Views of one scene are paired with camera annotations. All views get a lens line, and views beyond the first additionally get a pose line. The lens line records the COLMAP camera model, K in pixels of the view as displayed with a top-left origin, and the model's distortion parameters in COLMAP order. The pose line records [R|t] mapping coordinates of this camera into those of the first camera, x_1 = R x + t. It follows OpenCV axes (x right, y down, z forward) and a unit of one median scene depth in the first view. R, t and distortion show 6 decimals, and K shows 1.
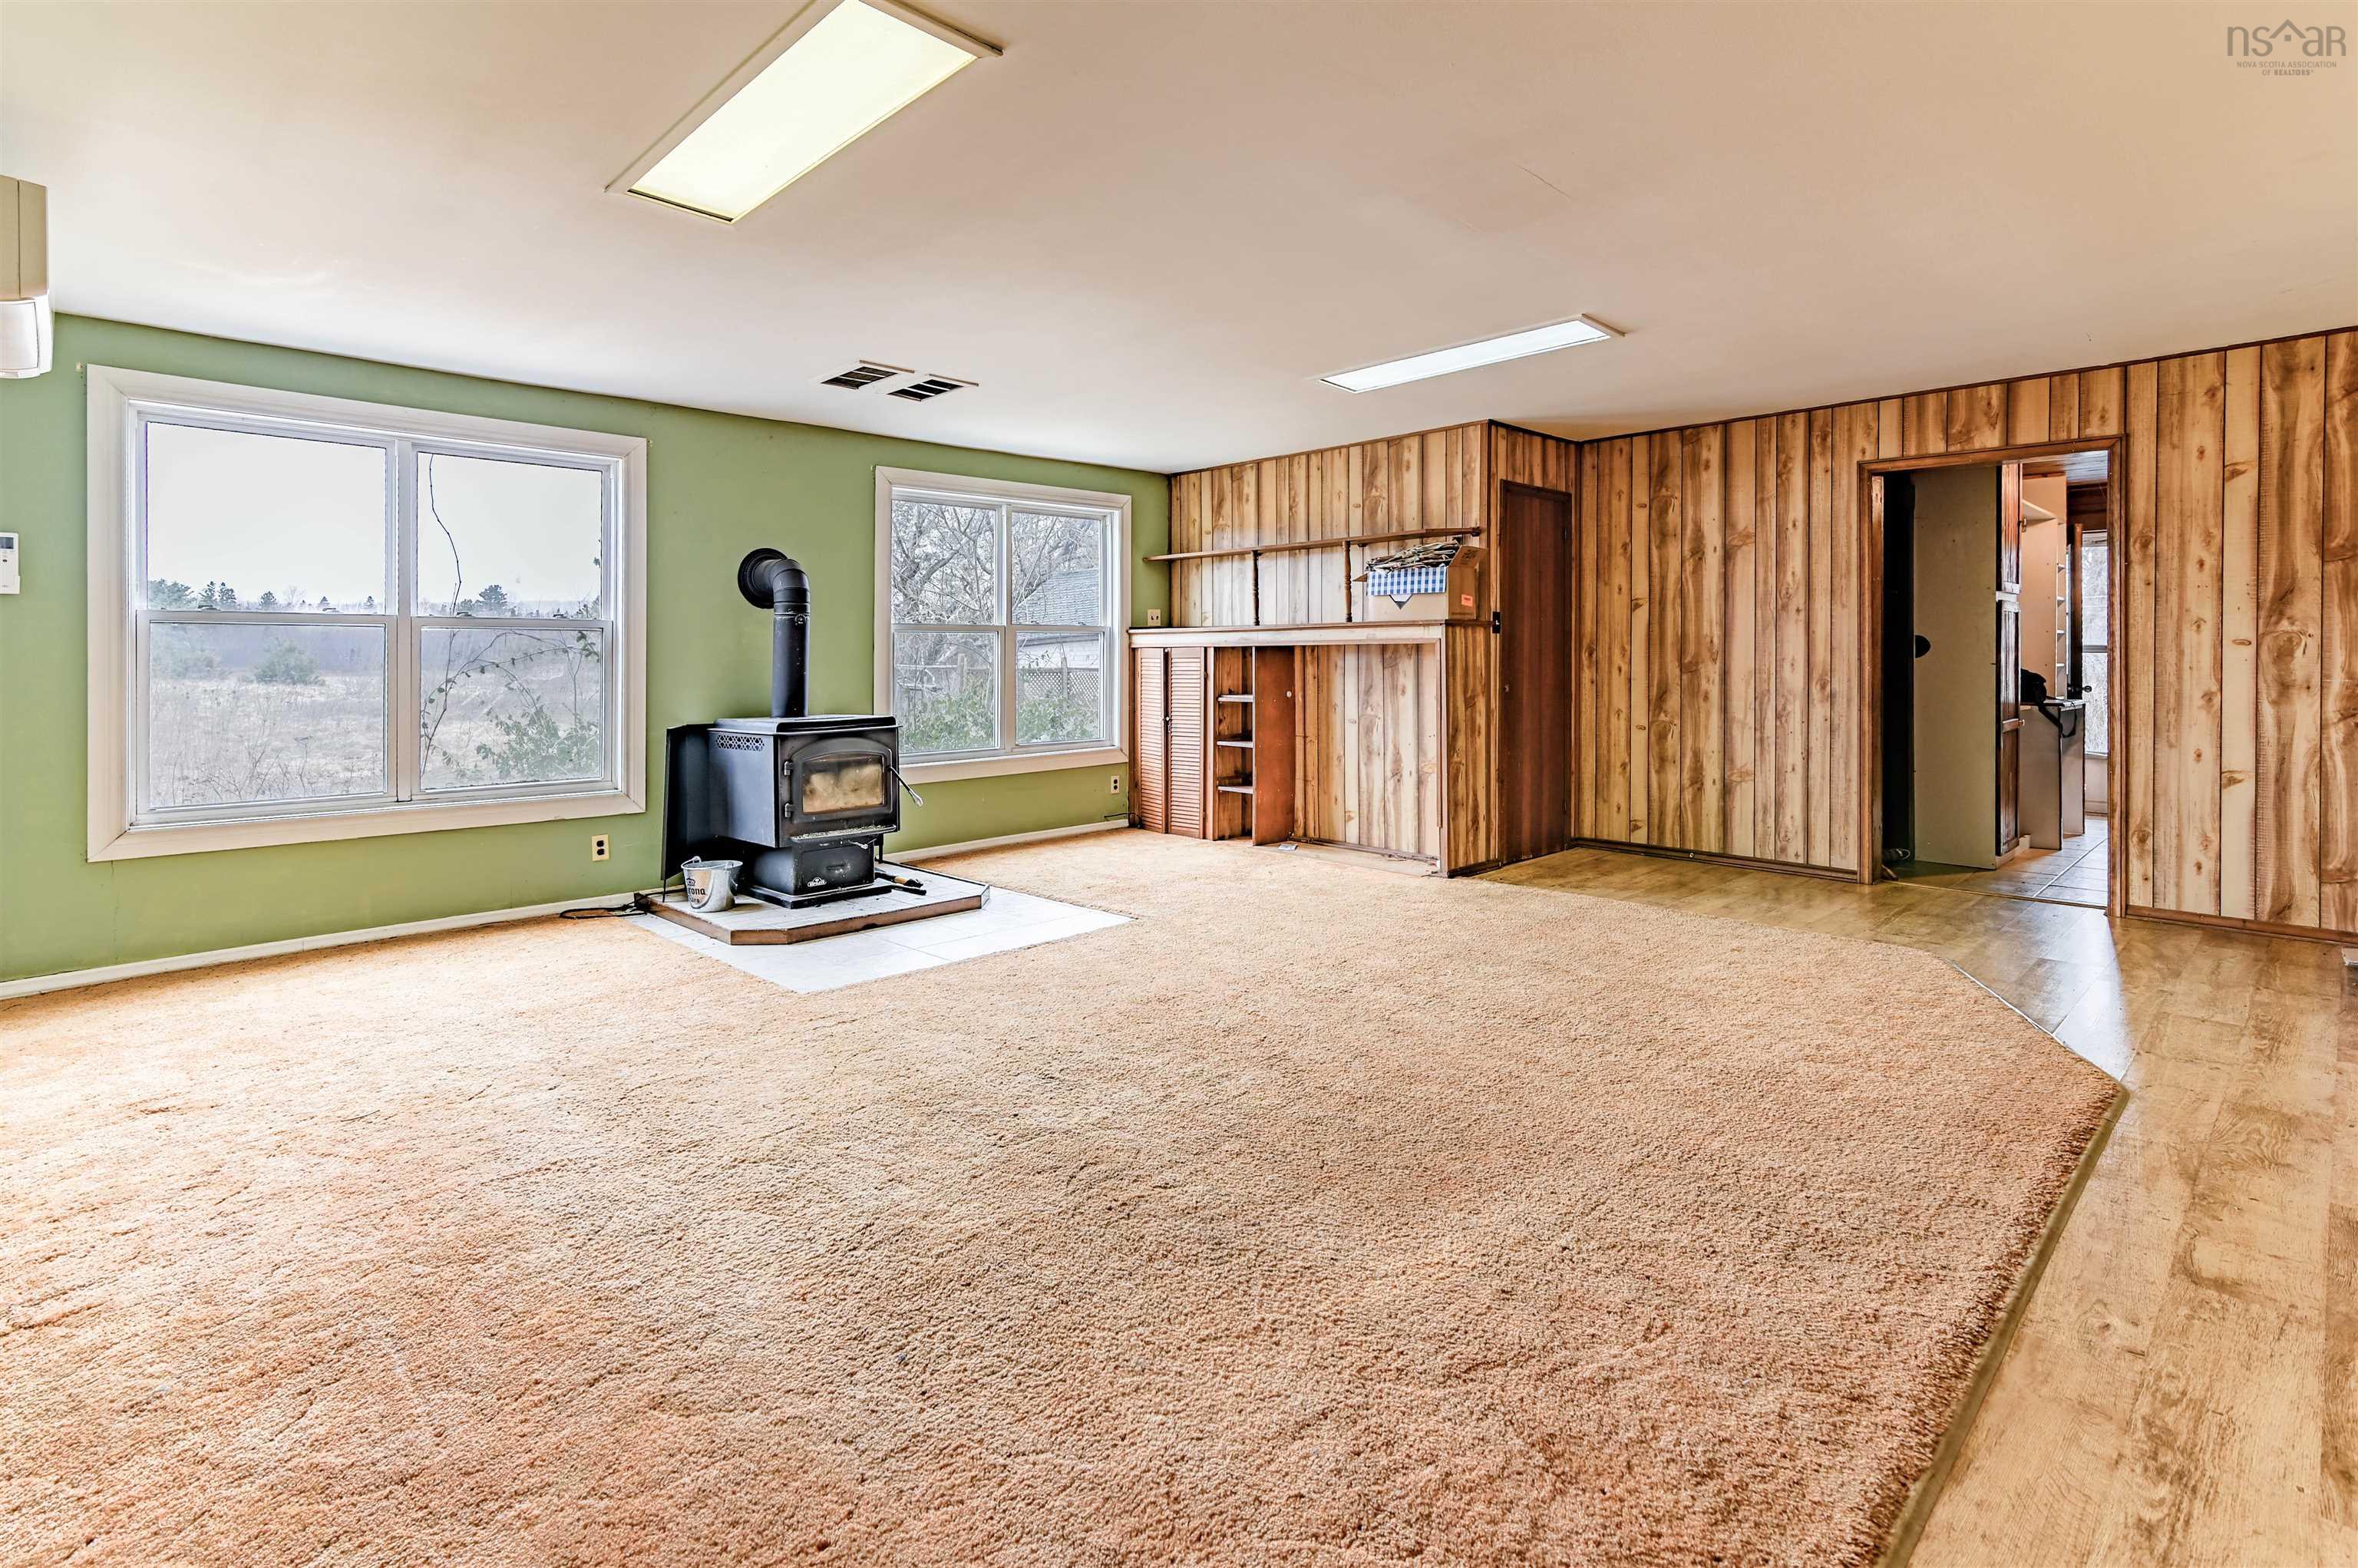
lens RADIAL K [[1113.1, 0, 1179.0], [0, 1113.1, 784.0], [0, 0, 1]] dist [0.000036, -0.000084]
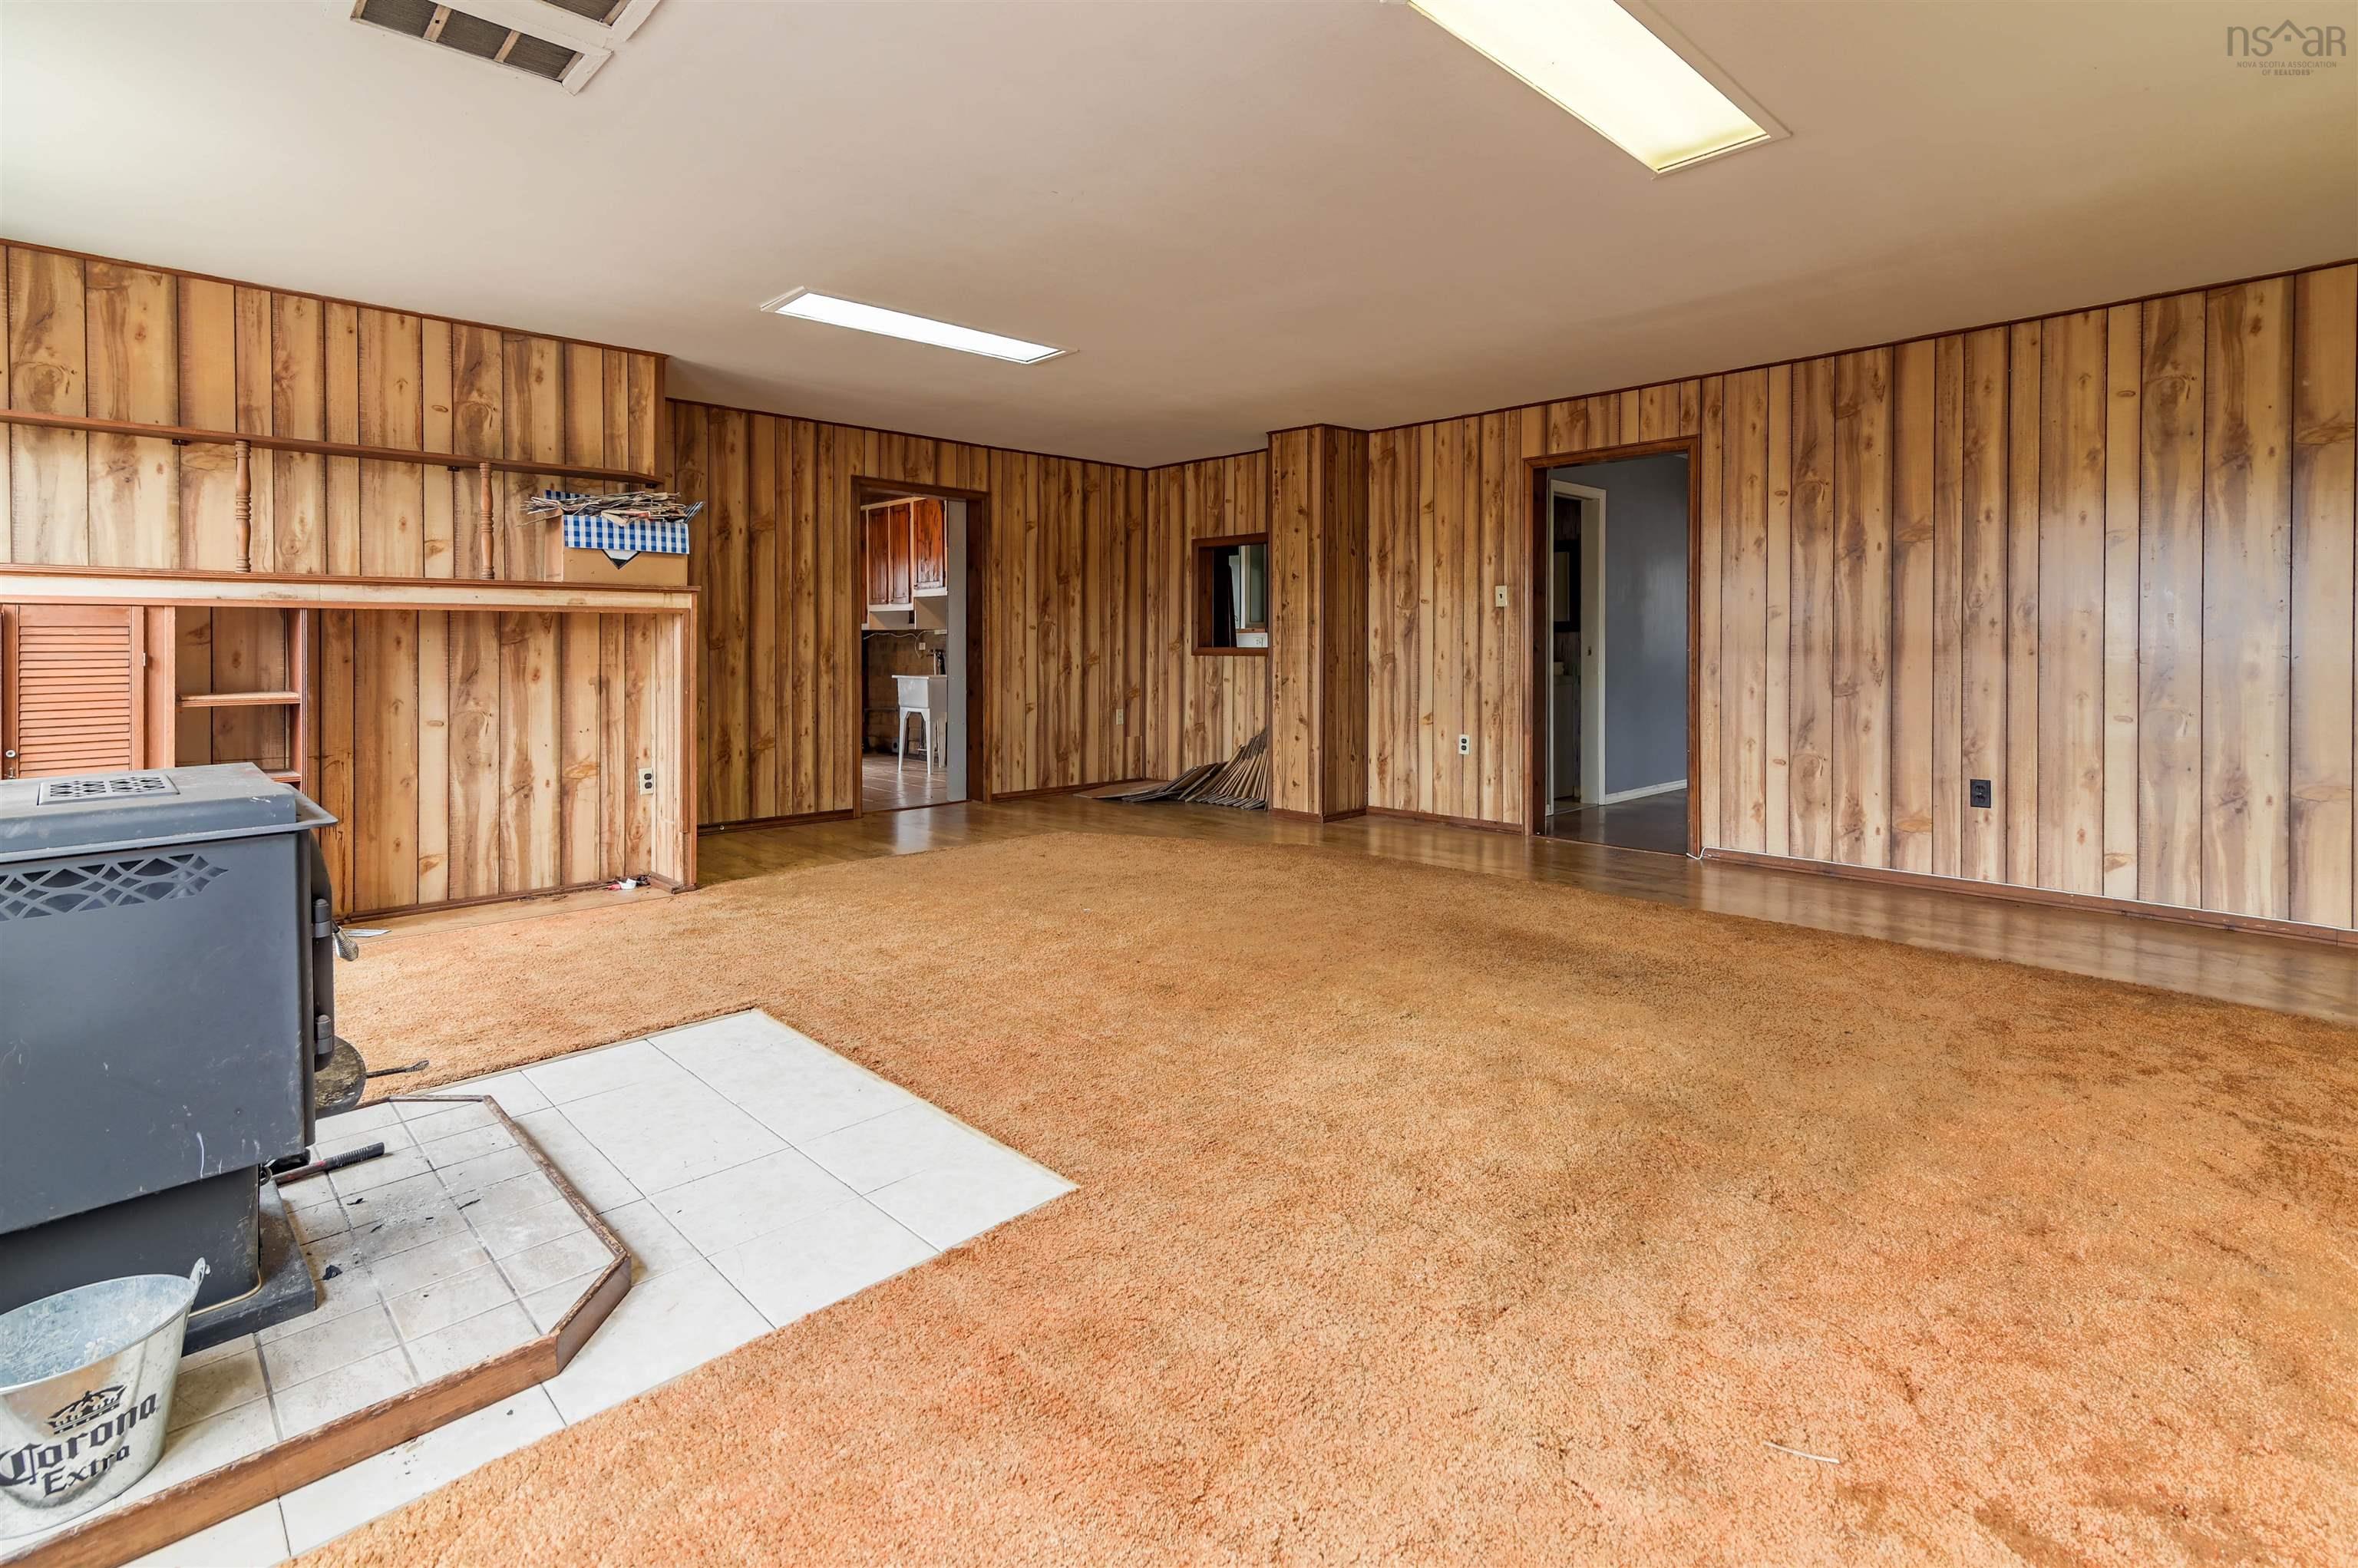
lens RADIAL K [[1118.4, 0, 1179.0], [0, 1118.4, 784.0], [0, 0, 1]] dist [0.001025, 0.000390]
pose [[-0.003924, -0.124947, 0.992156, -0.584261], [0.109363, 0.986159, 0.124624, -0.060527], [-0.993994, 0.108994, 0.009795, 0.593588]]
